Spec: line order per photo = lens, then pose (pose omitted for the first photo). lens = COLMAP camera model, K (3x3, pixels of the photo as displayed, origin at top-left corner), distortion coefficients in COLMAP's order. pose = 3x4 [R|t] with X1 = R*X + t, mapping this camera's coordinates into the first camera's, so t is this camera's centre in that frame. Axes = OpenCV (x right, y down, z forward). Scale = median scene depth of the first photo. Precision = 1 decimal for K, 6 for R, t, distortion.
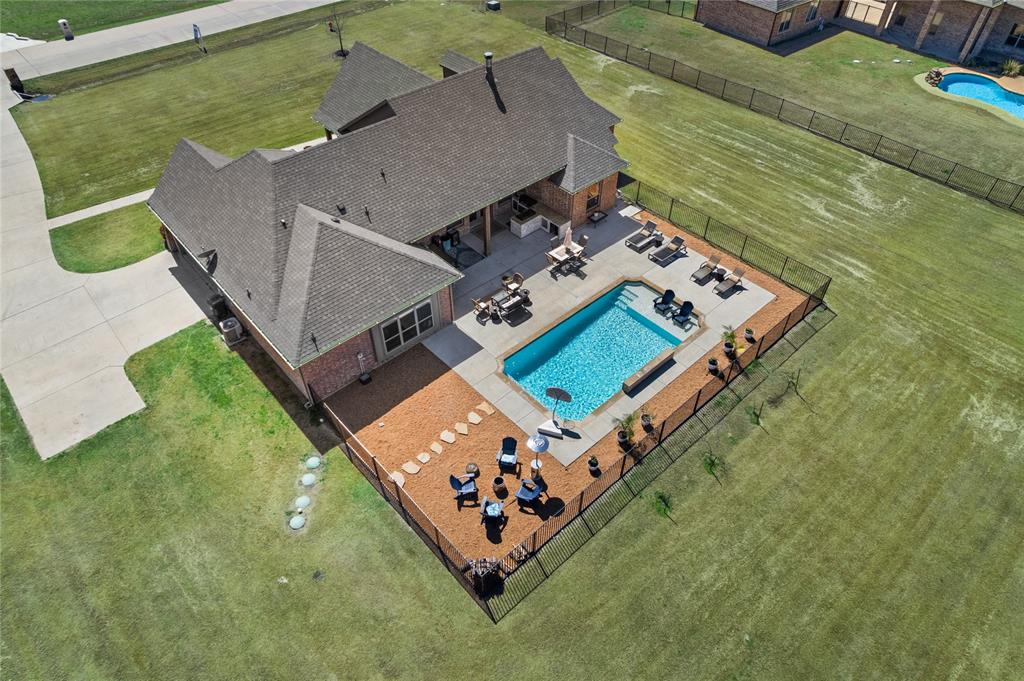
lens RADIAL K [[659.5, 0, 512.0], [0, 659.5, 340.5], [0, 0, 1]] dist [-0.024314, 0.000814]
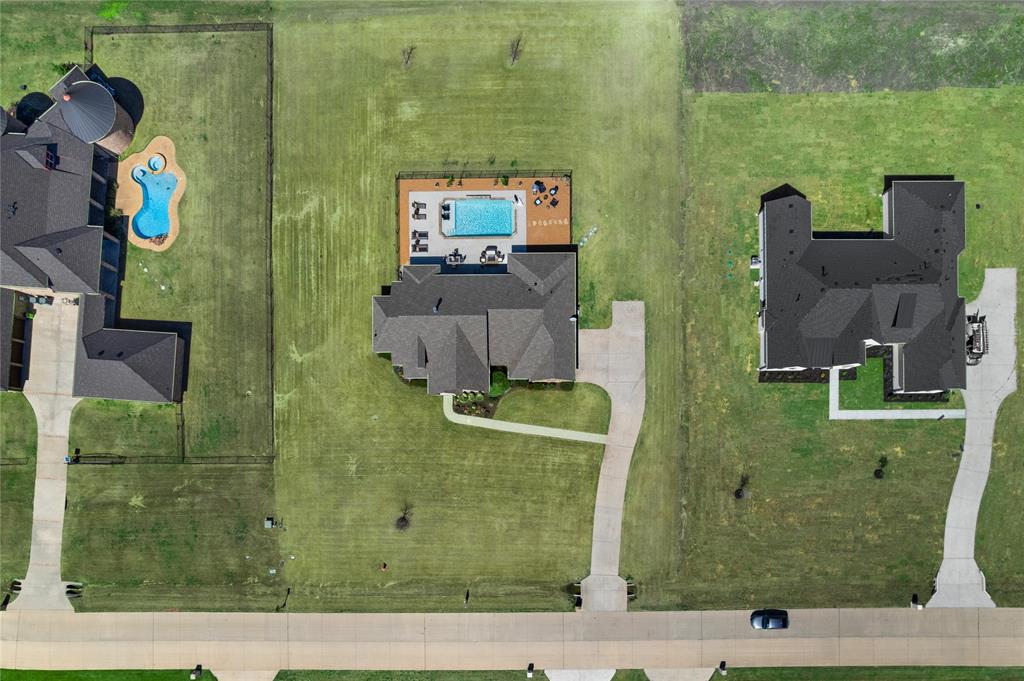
lens RADIAL K [[659.5, 0, 512.0], [0, 659.5, 340.5], [0, 0, 1]] dist [-0.024314, 0.000814]
pose [[-0.746117, -0.665812, 0.002158, -0.284402], [0.466232, -0.520145, 0.715596, -1.966805], [-0.475329, 0.534924, 0.698511, -0.663127]]
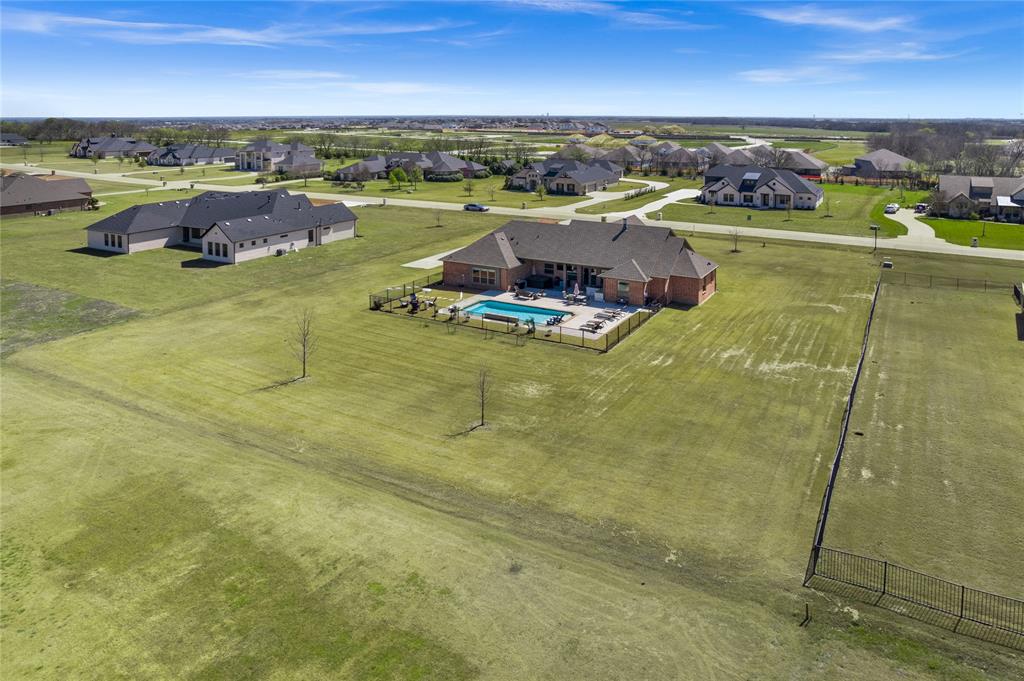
lens RADIAL K [[659.5, 0, 512.0], [0, 659.5, 340.5], [0, 0, 1]] dist [-0.024314, 0.000814]
pose [[0.305858, 0.297834, -0.904293, 1.668719], [-0.665573, 0.746049, 0.020599, 0.030947], [0.680782, 0.595572, 0.426416, 0.211974]]
